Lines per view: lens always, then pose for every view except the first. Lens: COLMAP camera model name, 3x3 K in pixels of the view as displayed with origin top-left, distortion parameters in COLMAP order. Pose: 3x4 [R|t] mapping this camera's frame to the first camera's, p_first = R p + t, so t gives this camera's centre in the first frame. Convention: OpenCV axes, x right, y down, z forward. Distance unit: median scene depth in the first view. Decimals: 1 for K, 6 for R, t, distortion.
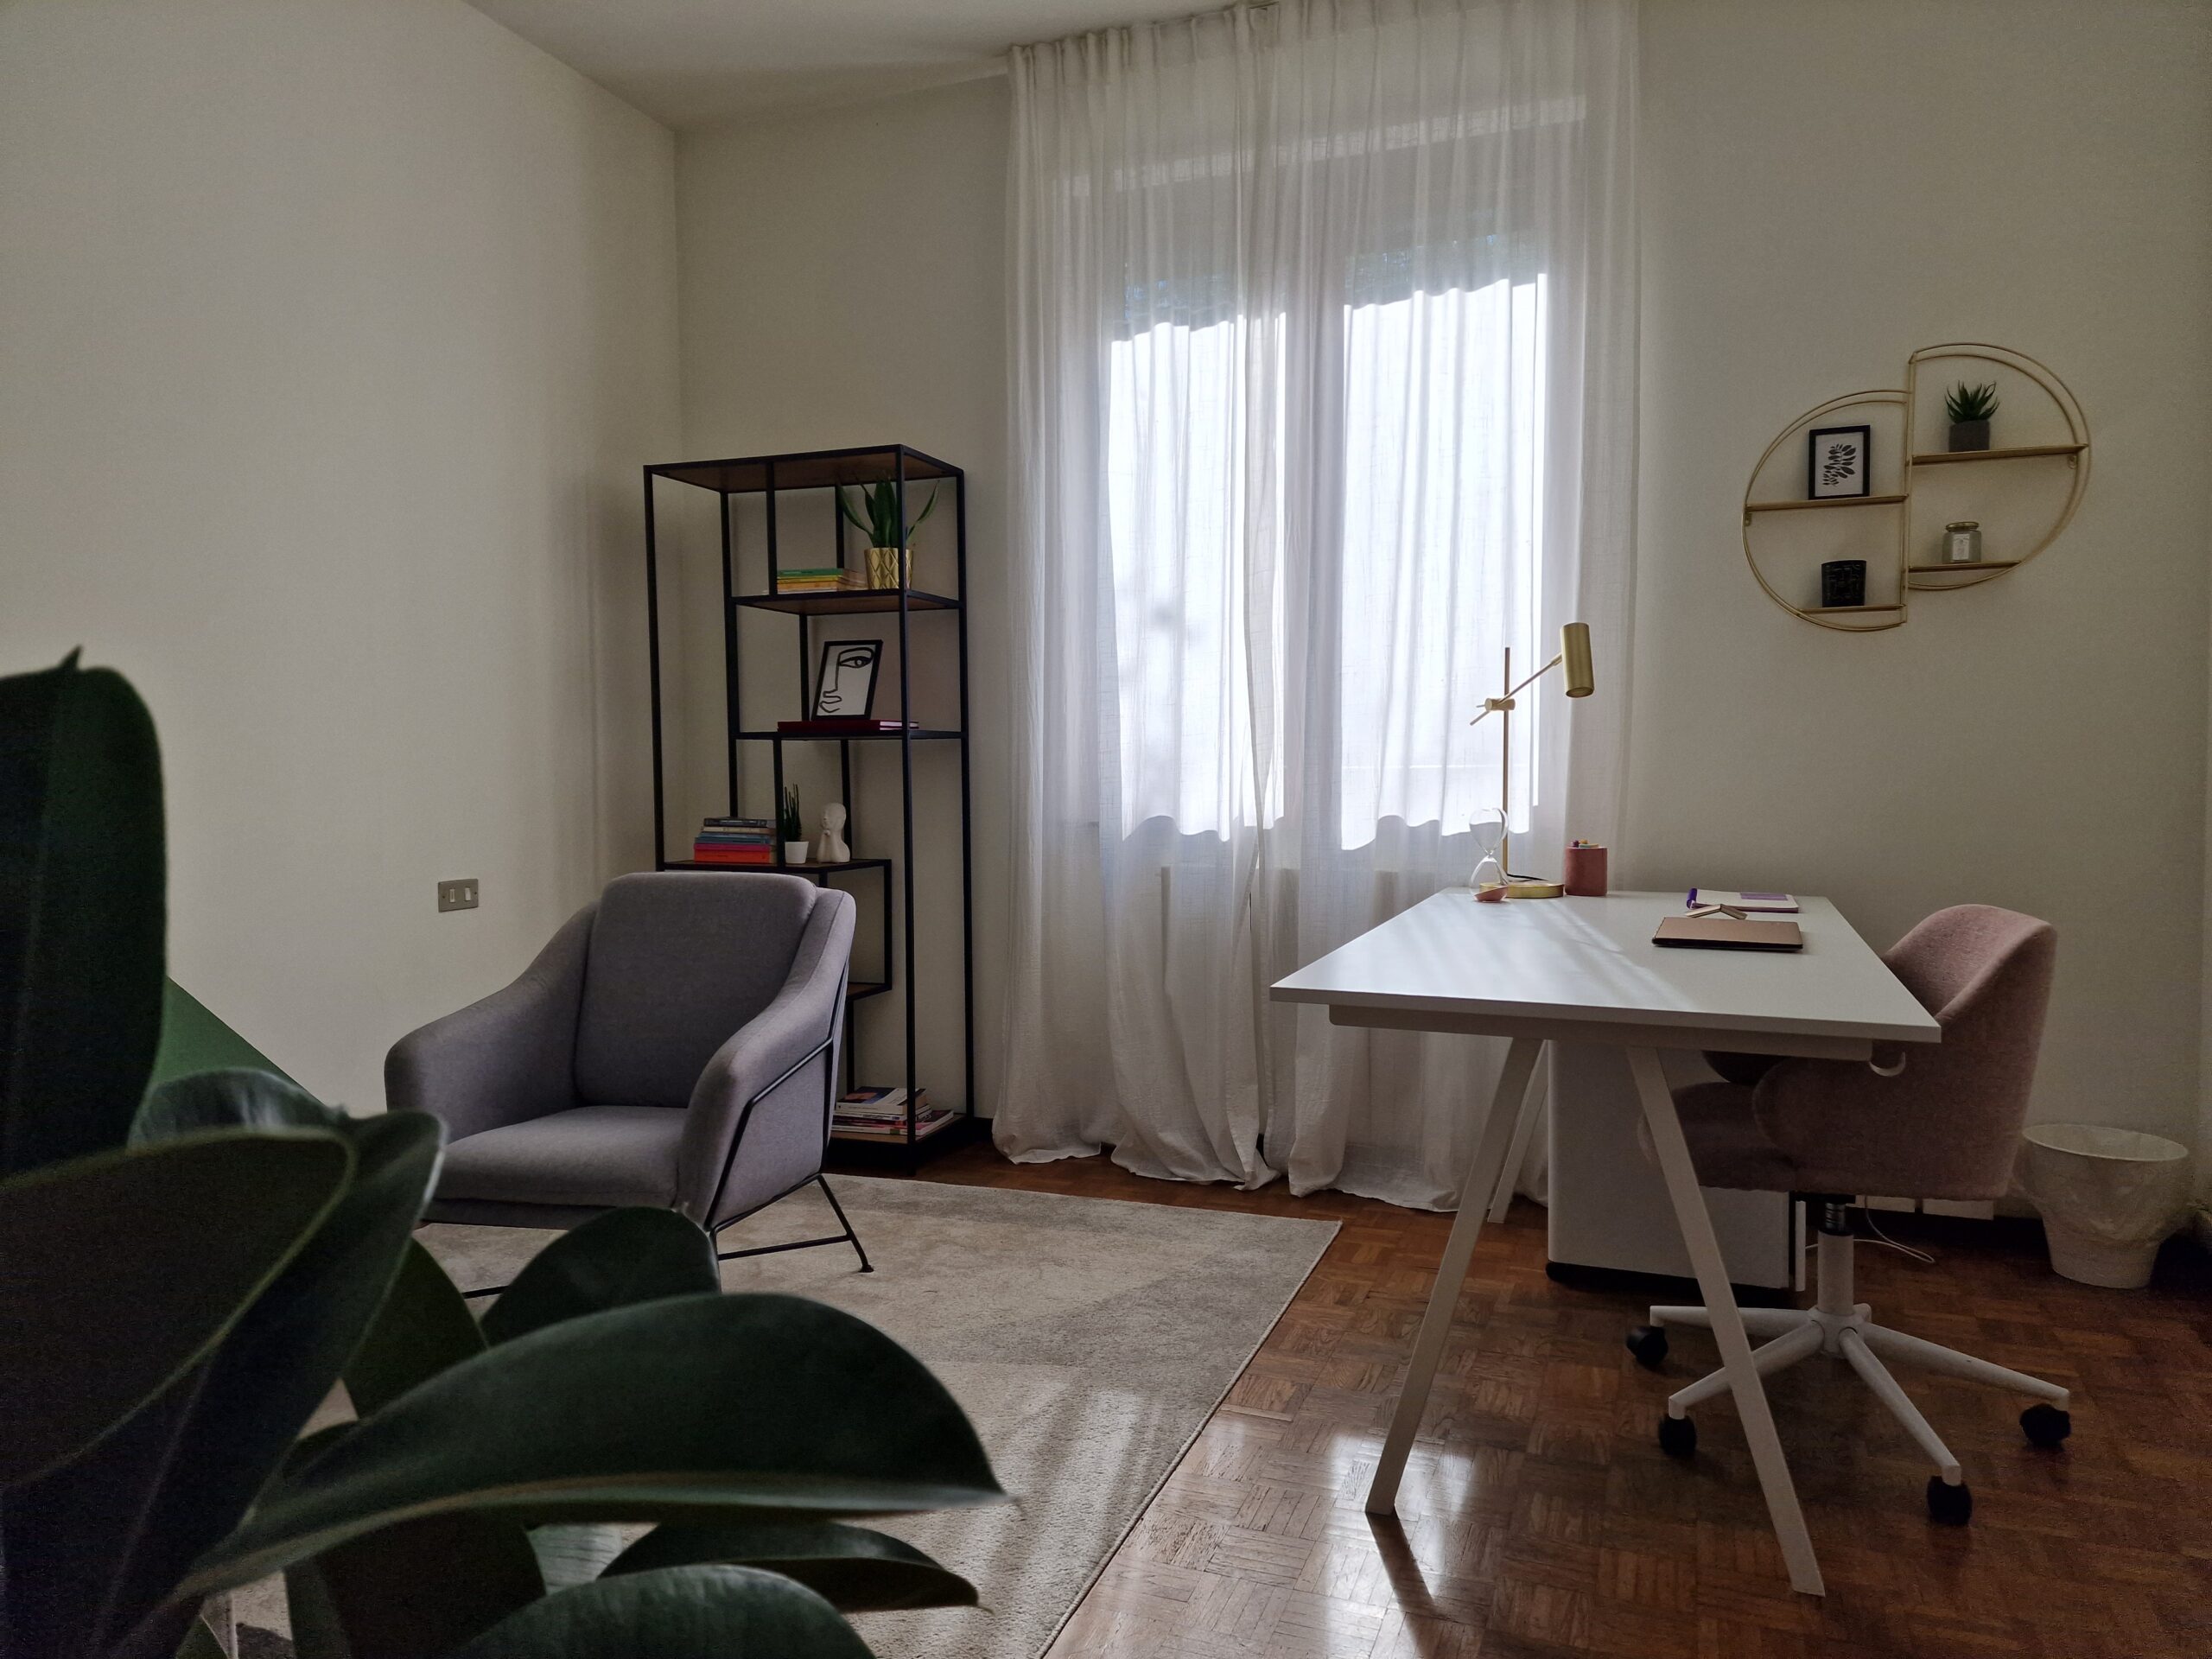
lens RADIAL K [[1493.0, 0, 1109.4], [0, 1493.0, 833.0], [0, 0, 1]] dist [0.067514, -0.040174]
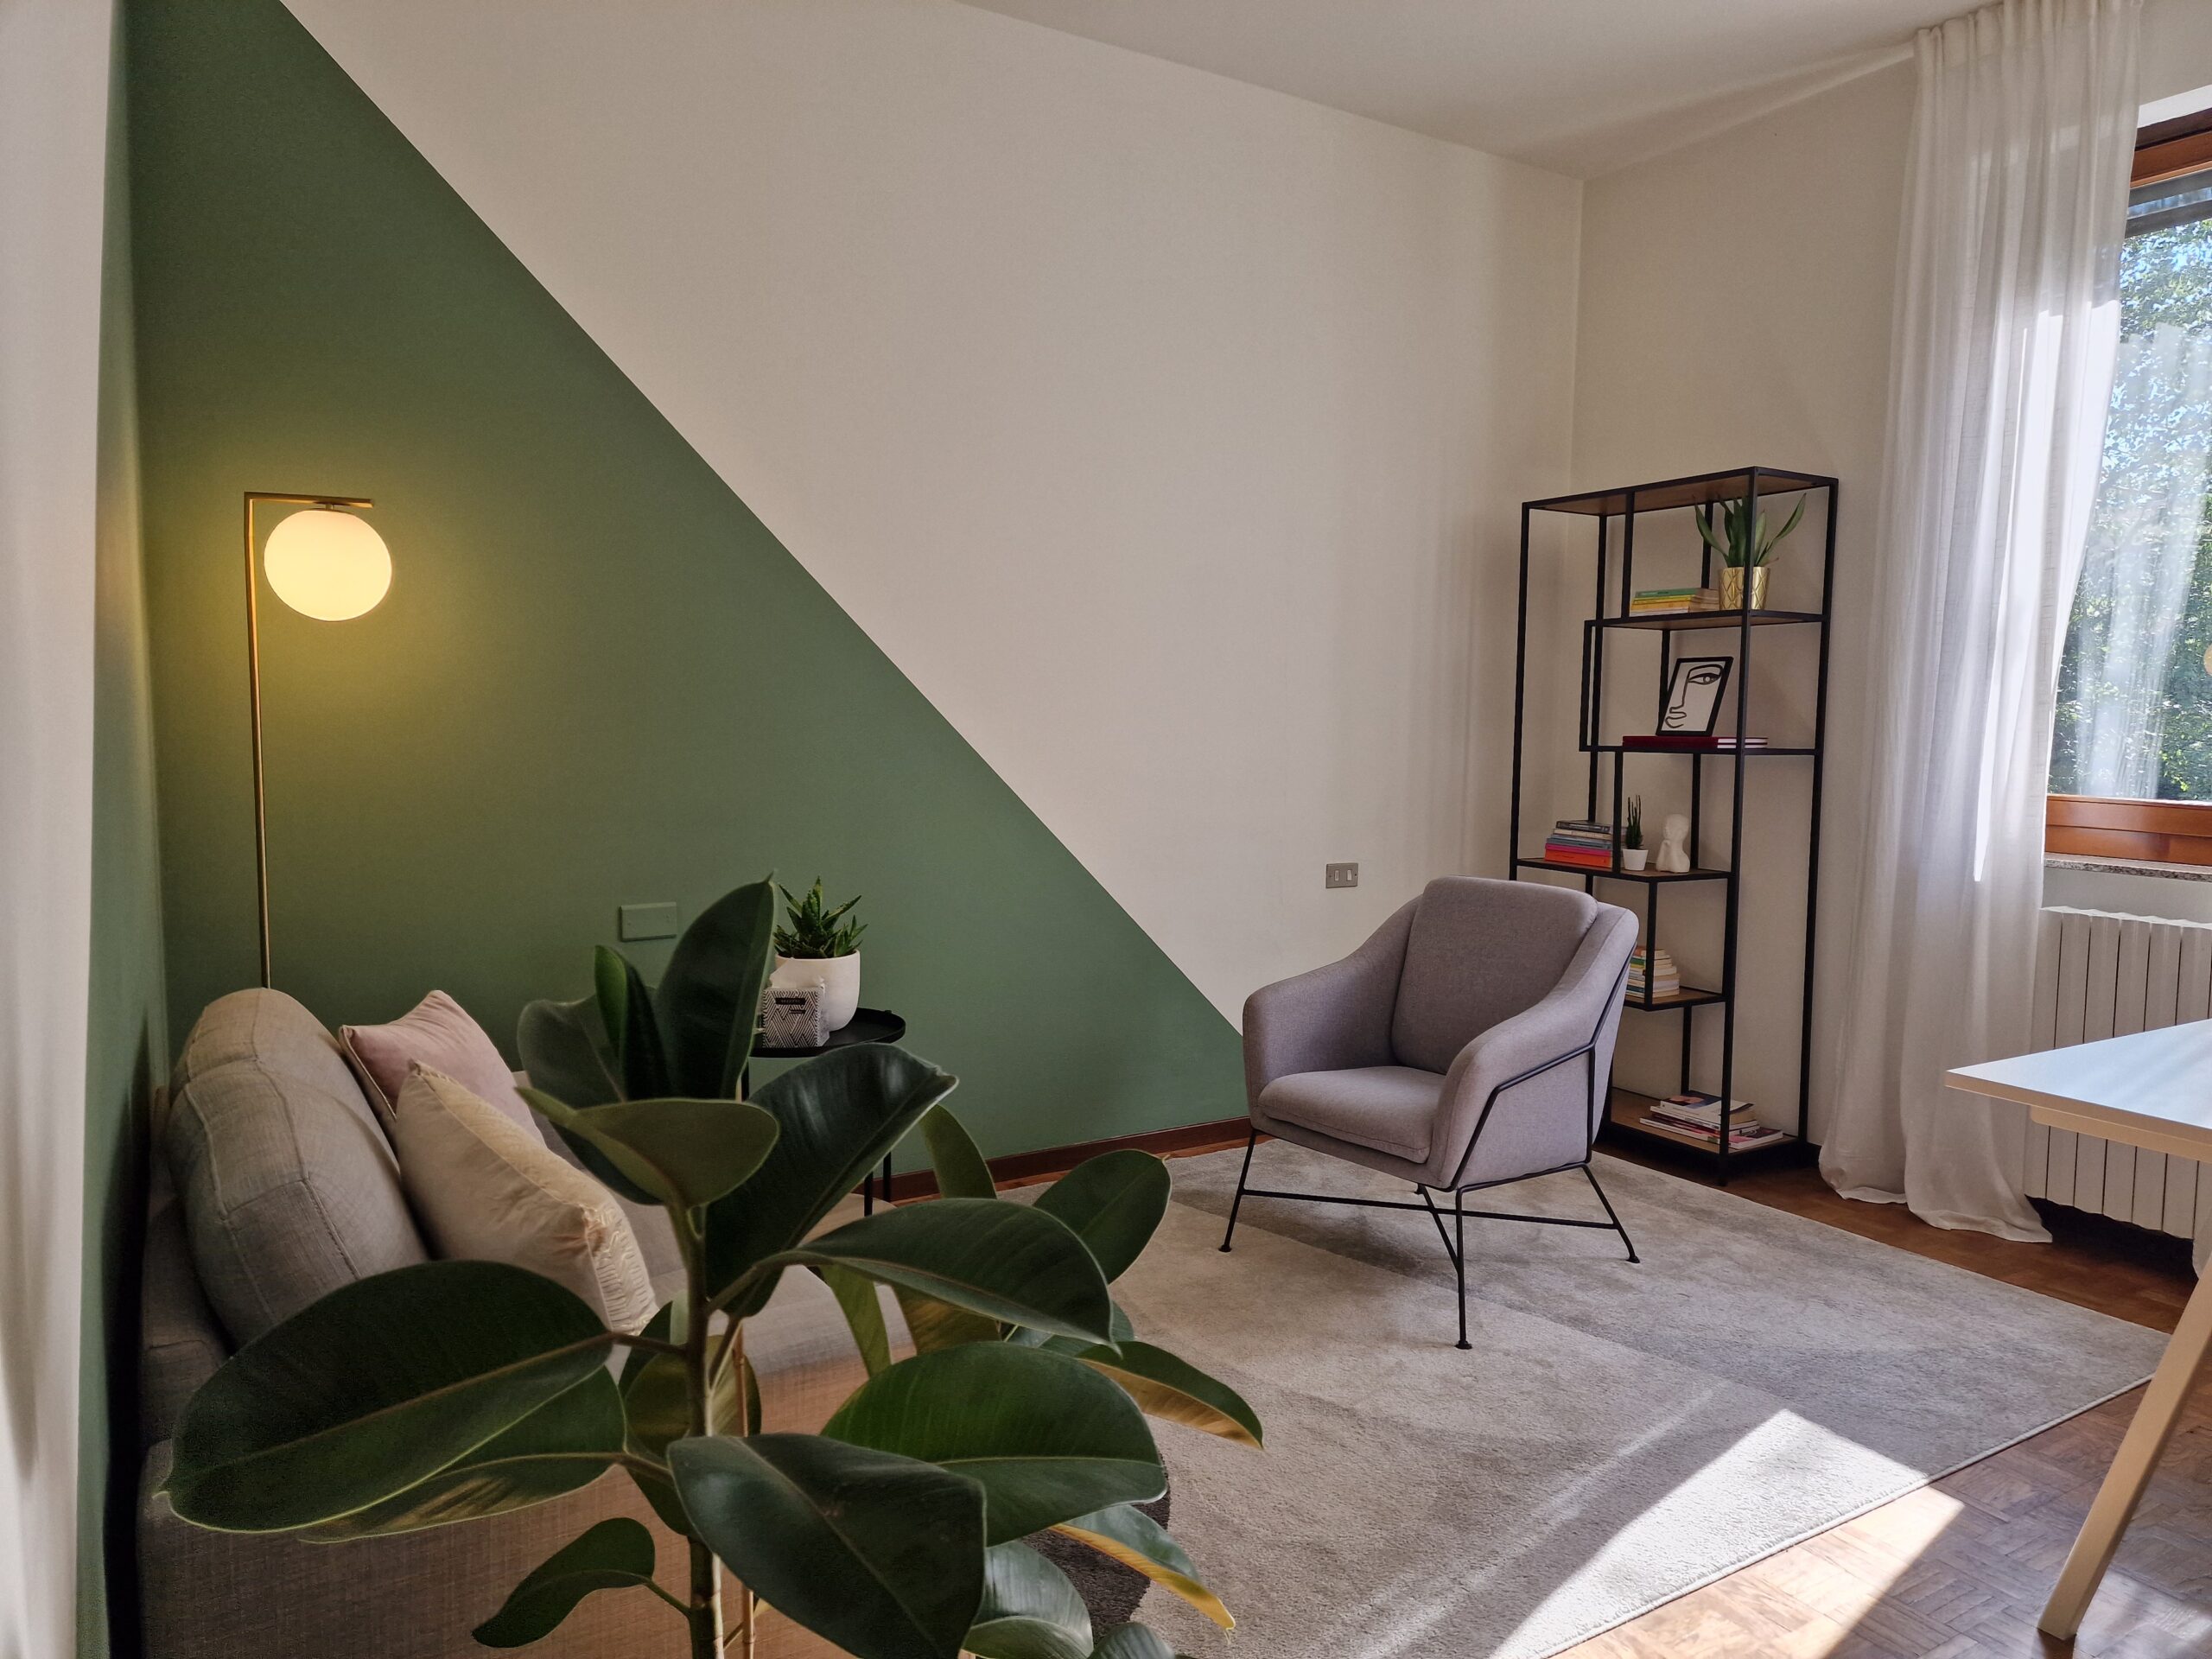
lens RADIAL K [[1493.0, 0, 1097.9], [0, 1493.0, 832.0], [0, 0, 1]] dist [0.067514, -0.040174]
pose [[0.780639, 0.064738, -0.621621, 0.161760], [-0.045630, 0.997870, 0.046619, -0.040772], [0.623315, -0.008028, 0.781930, -0.068663]]
